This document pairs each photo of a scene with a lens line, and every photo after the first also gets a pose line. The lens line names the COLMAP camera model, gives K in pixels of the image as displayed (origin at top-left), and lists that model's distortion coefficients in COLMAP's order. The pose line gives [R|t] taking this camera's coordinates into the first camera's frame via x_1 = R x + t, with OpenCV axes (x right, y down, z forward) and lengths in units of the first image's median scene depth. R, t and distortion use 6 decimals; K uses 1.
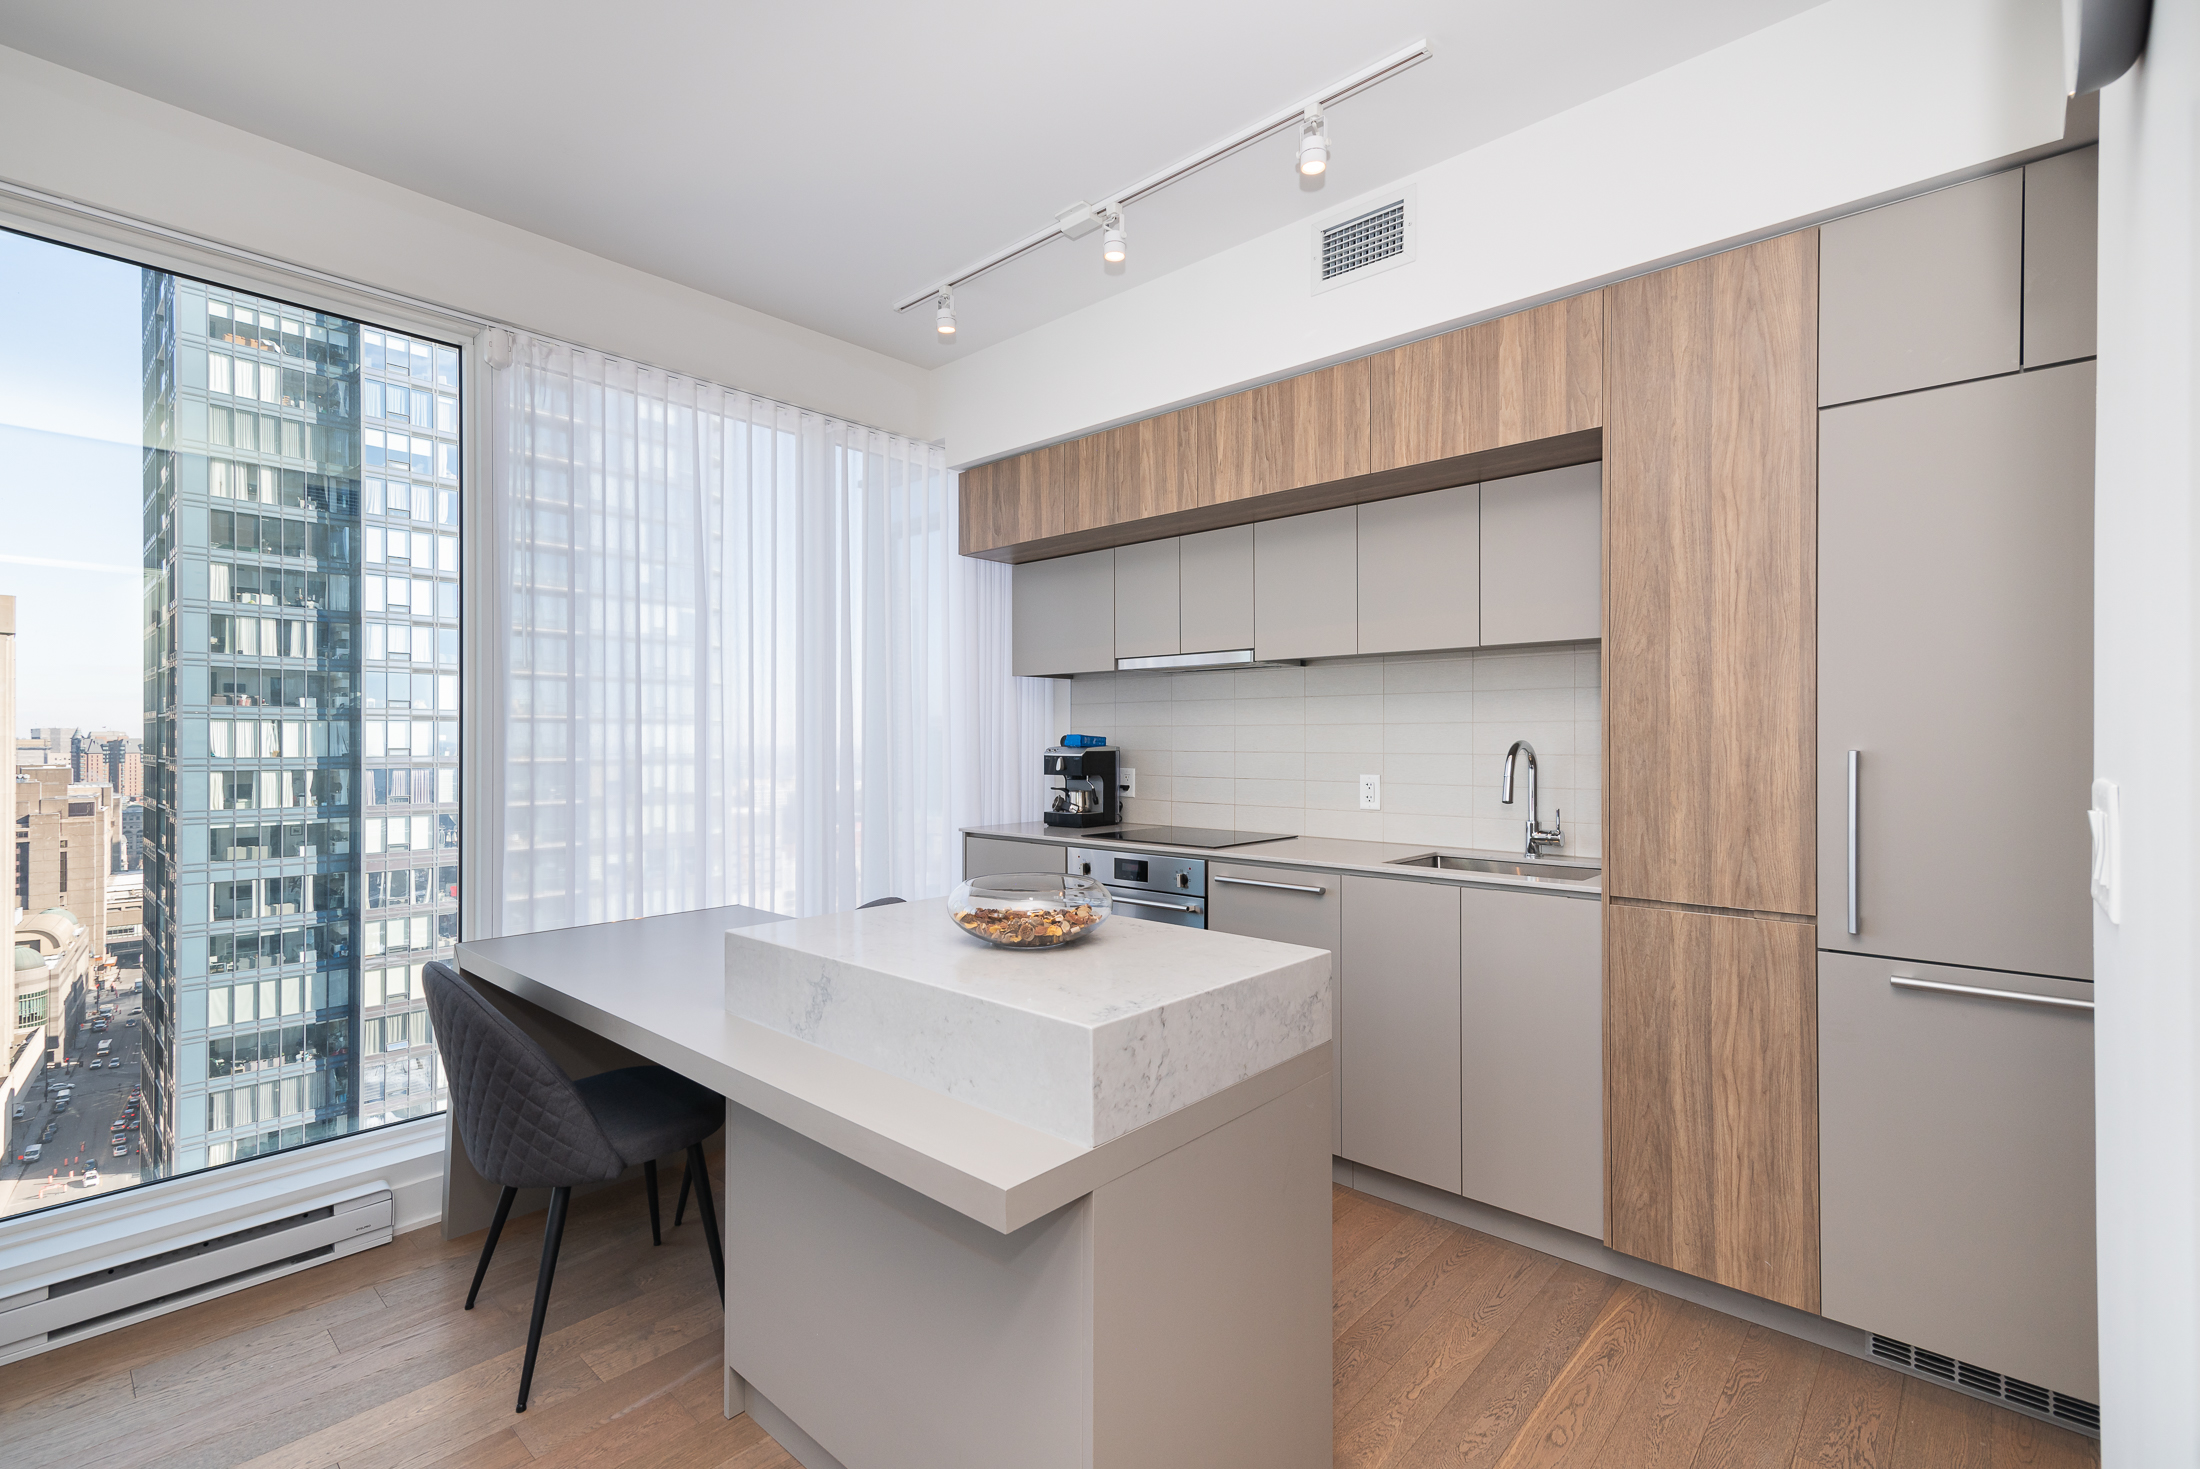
lens RADIAL K [[985.7, 0, 1100.2], [0, 985.7, 741.7], [0, 0, 1]] dist [0.022220, -0.003800]
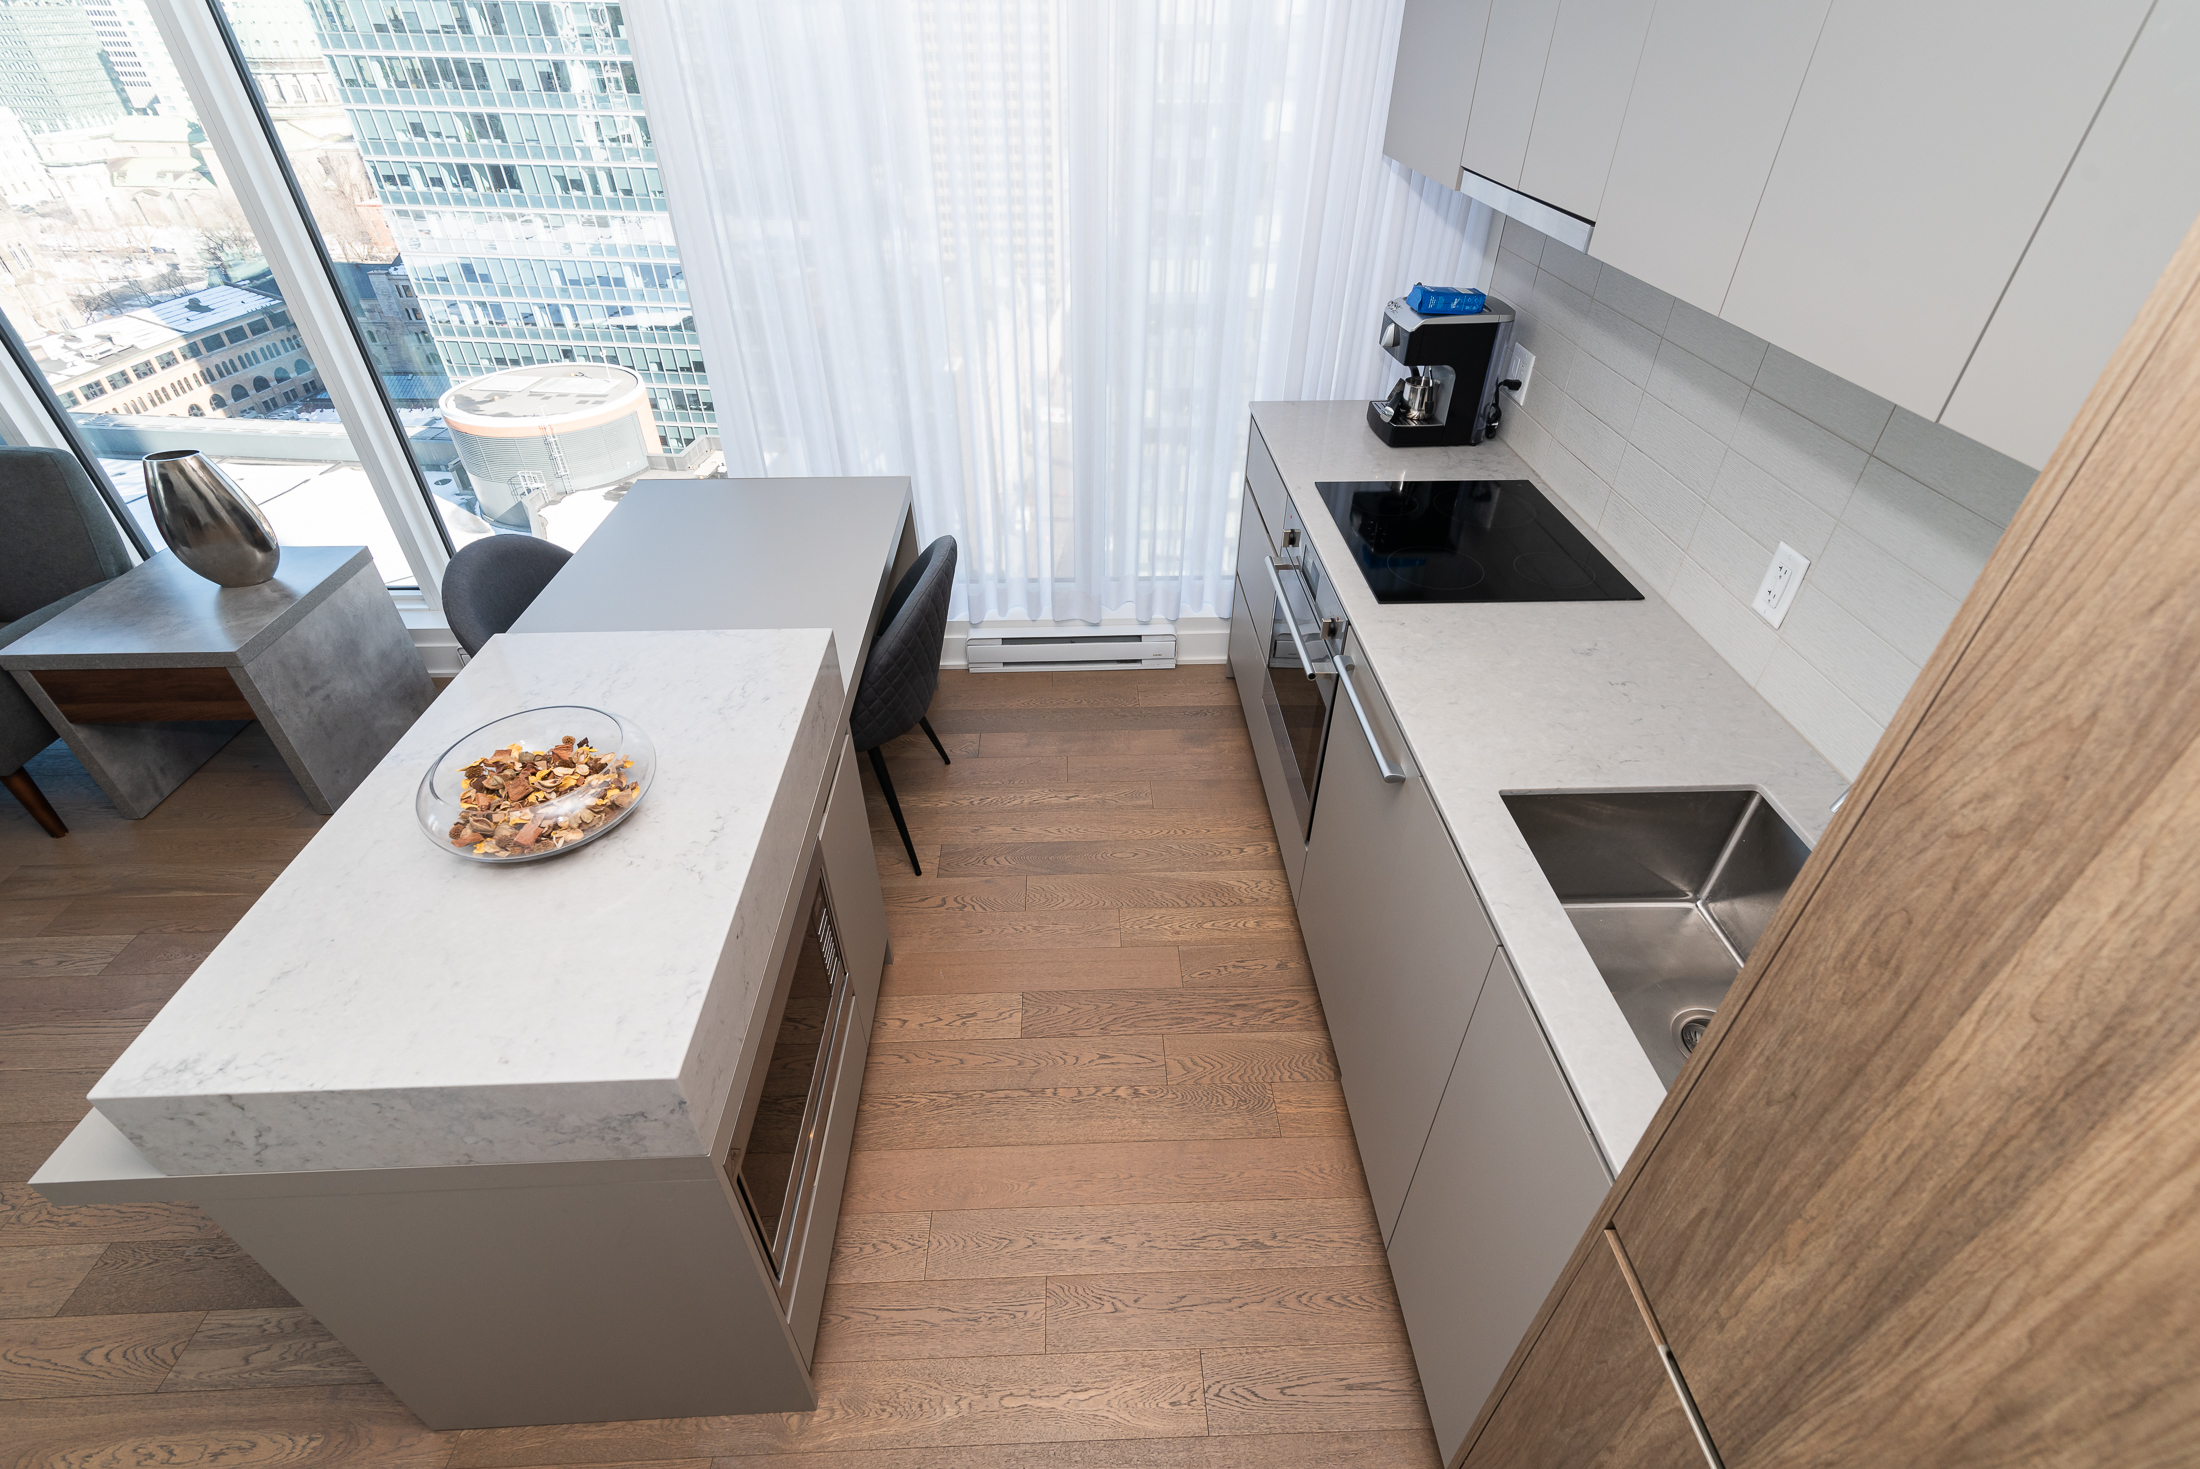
lens RADIAL K [[985.7, 0, 1097.2], [0, 985.7, 739.8], [0, 0, 1]] dist [0.022220, -0.003800]
pose [[0.695042, 0.434346, -0.572940, 0.487384], [-0.004029, 0.799231, 0.601010, -0.239535], [0.718957, -0.415419, 0.557250, 0.658439]]
